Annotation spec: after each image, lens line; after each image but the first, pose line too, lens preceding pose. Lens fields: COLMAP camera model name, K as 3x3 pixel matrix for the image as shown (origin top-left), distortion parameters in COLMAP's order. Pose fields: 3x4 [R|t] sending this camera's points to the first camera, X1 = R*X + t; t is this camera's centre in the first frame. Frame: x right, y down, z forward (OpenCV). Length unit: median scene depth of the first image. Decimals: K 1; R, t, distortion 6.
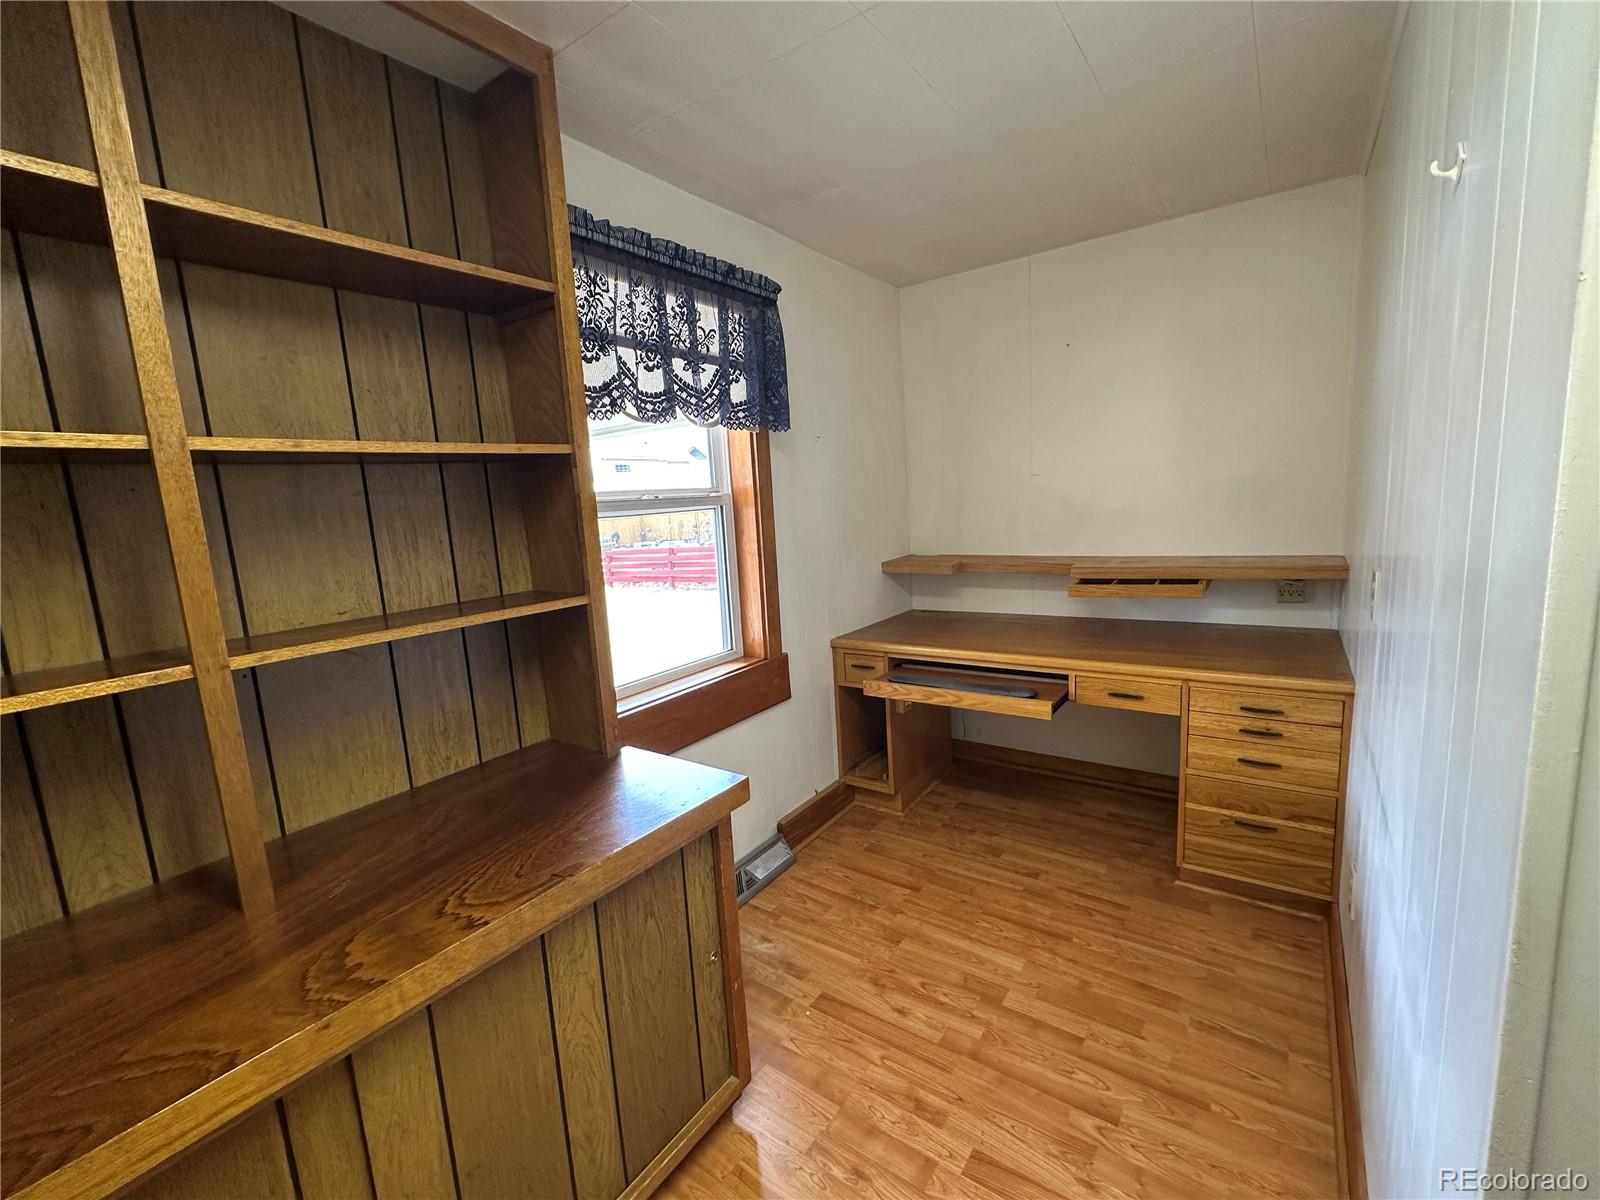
lens RADIAL K [[675.2, 0, 800.8], [0, 675.2, 602.9], [0, 0, 1]] dist [-0.001902, -0.000090]
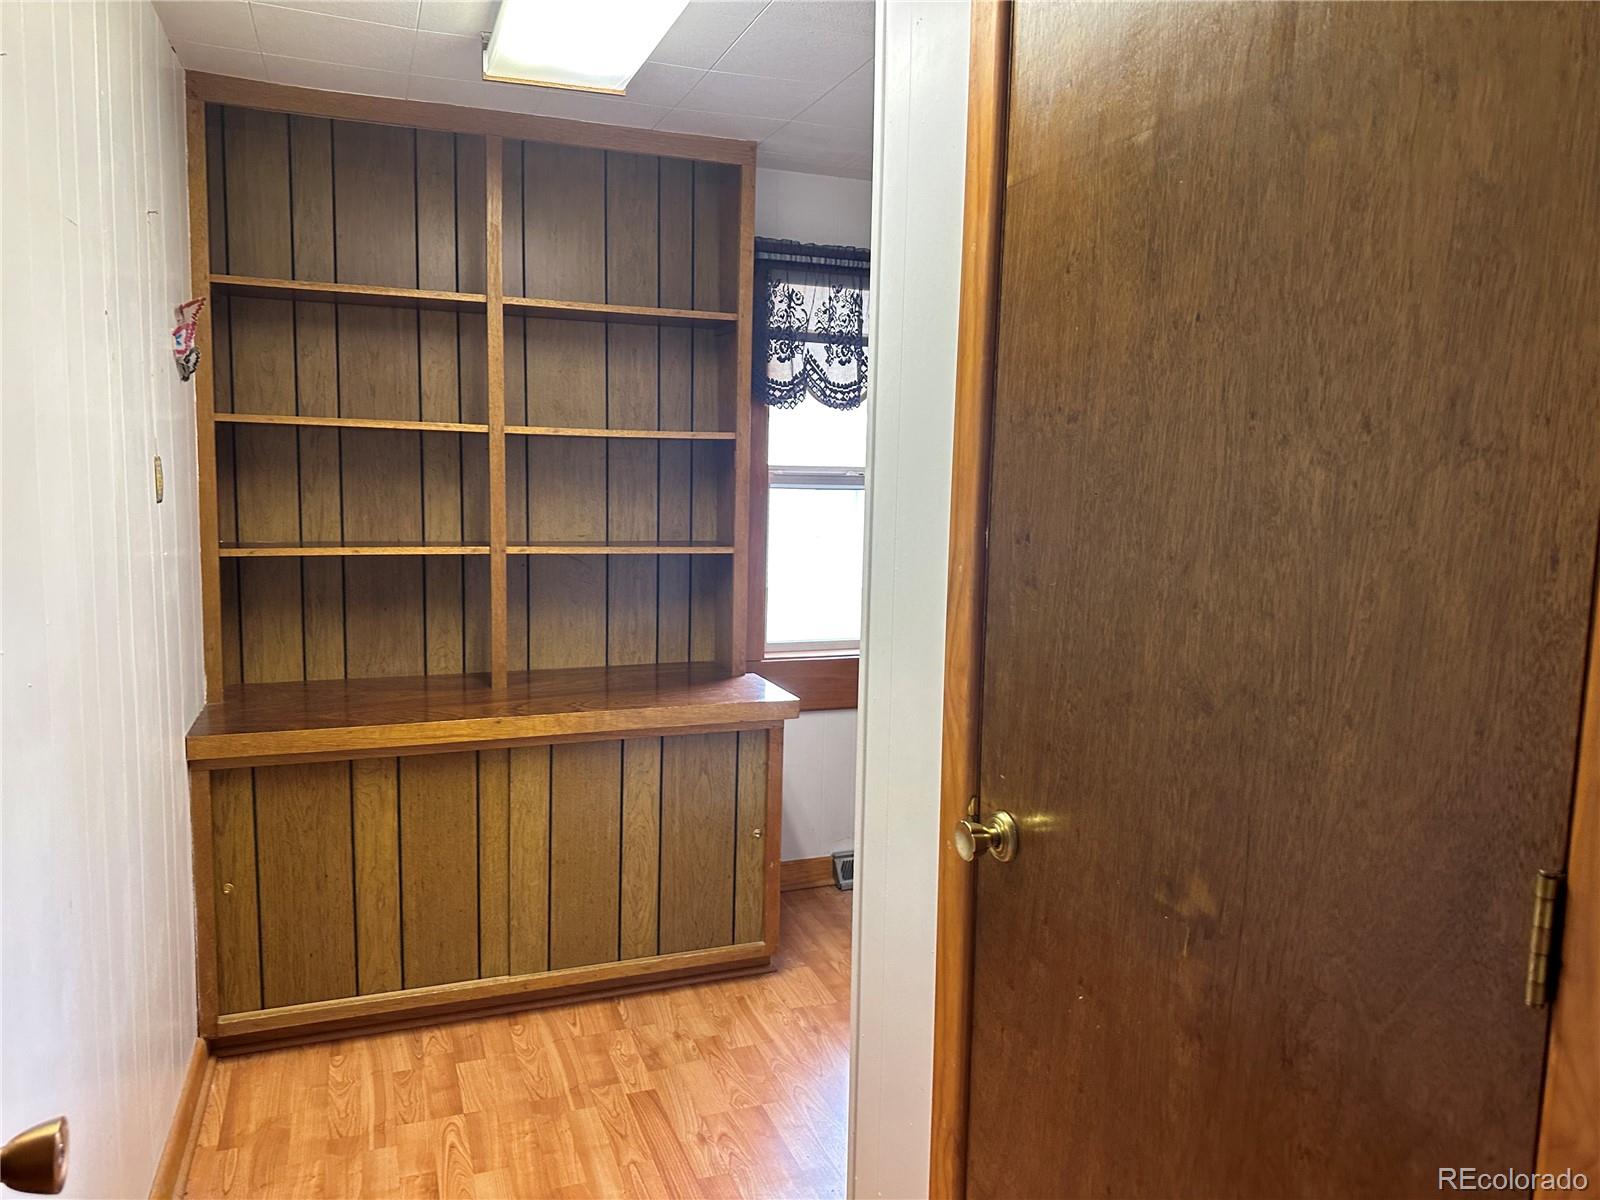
lens RADIAL K [[1115.2, 0, 800.0], [0, 1115.2, 600.0], [0, 0, 1]] dist [0.151079, -0.200774]
pose [[0.831412, 0.142139, -0.537169, 0.973004], [-0.155531, 0.987616, 0.020605, 0.025739], [0.533446, 0.066415, 0.843223, -0.751555]]
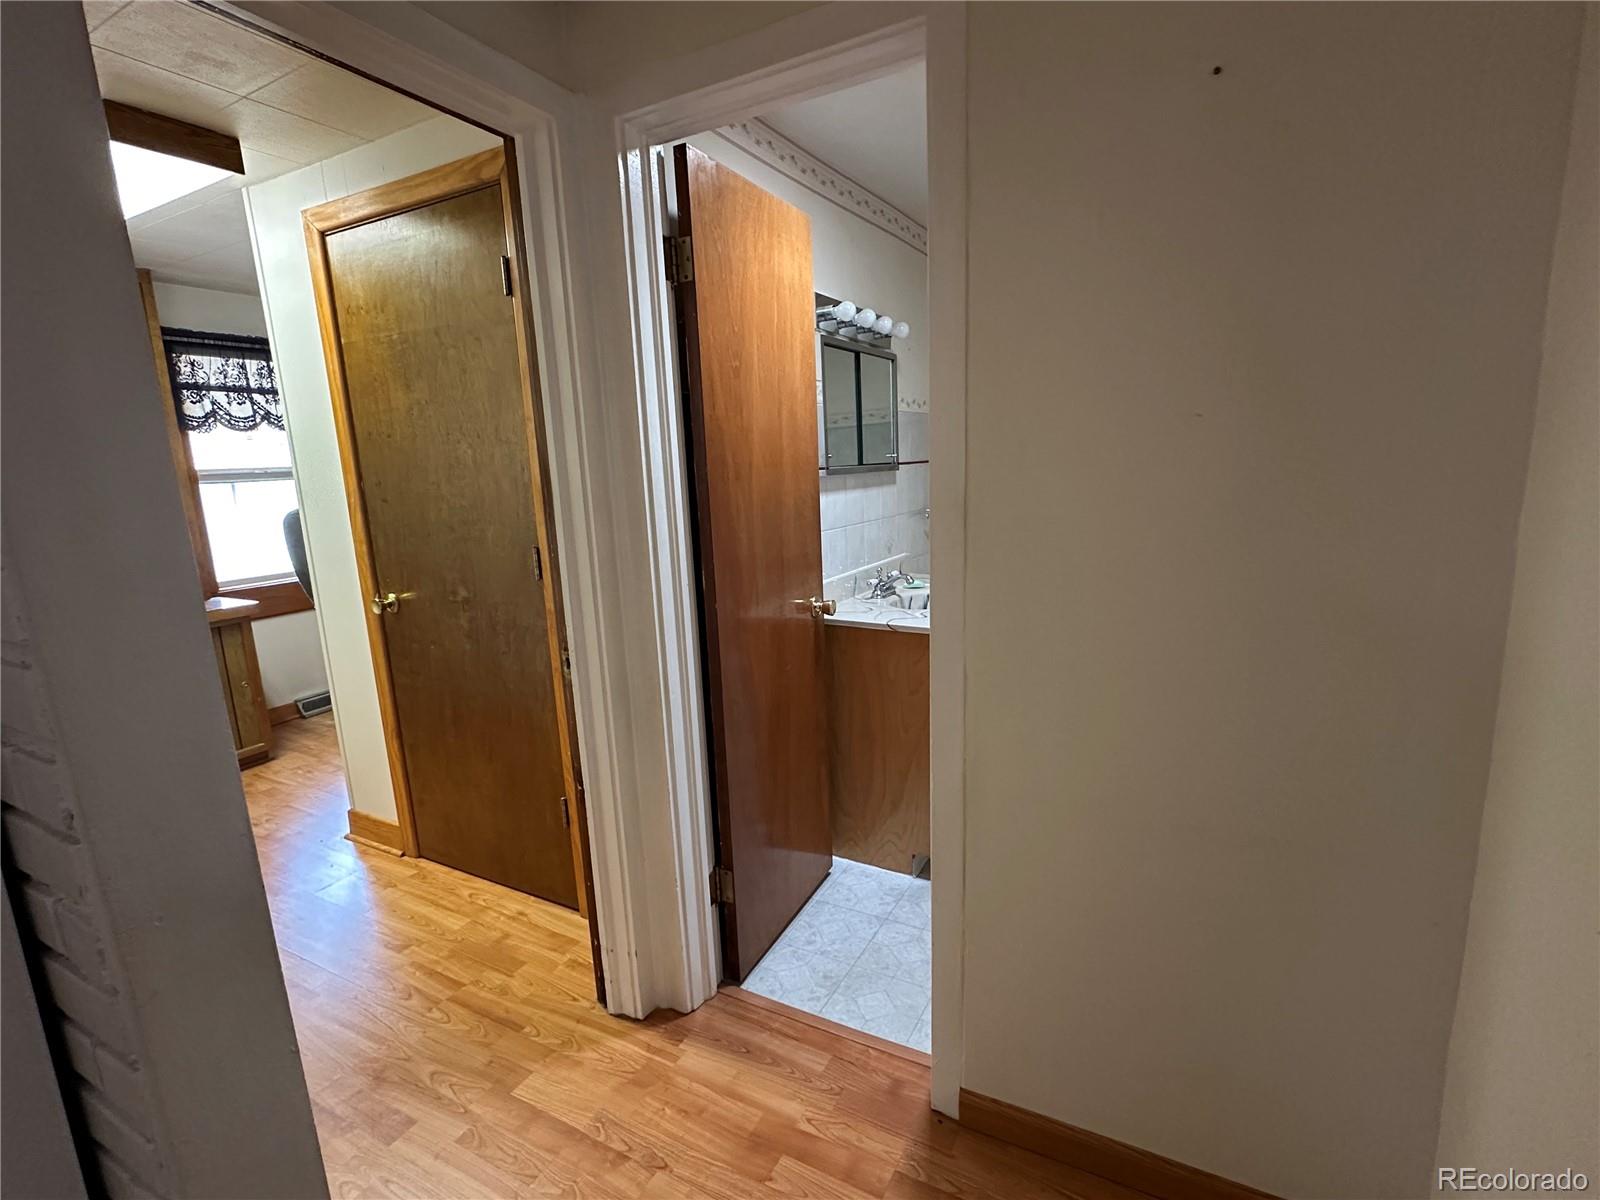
lens RADIAL K [[757.8, 0, 804.6], [0, 757.8, 606.0], [0, 0, 1]] dist [-0.005174, 0.000226]
pose [[0.992819, -0.003605, 0.119569, 1.323758], [-0.000860, 0.999305, 0.037275, 0.163870], [-0.119620, -0.037110, 0.992126, -1.578118]]
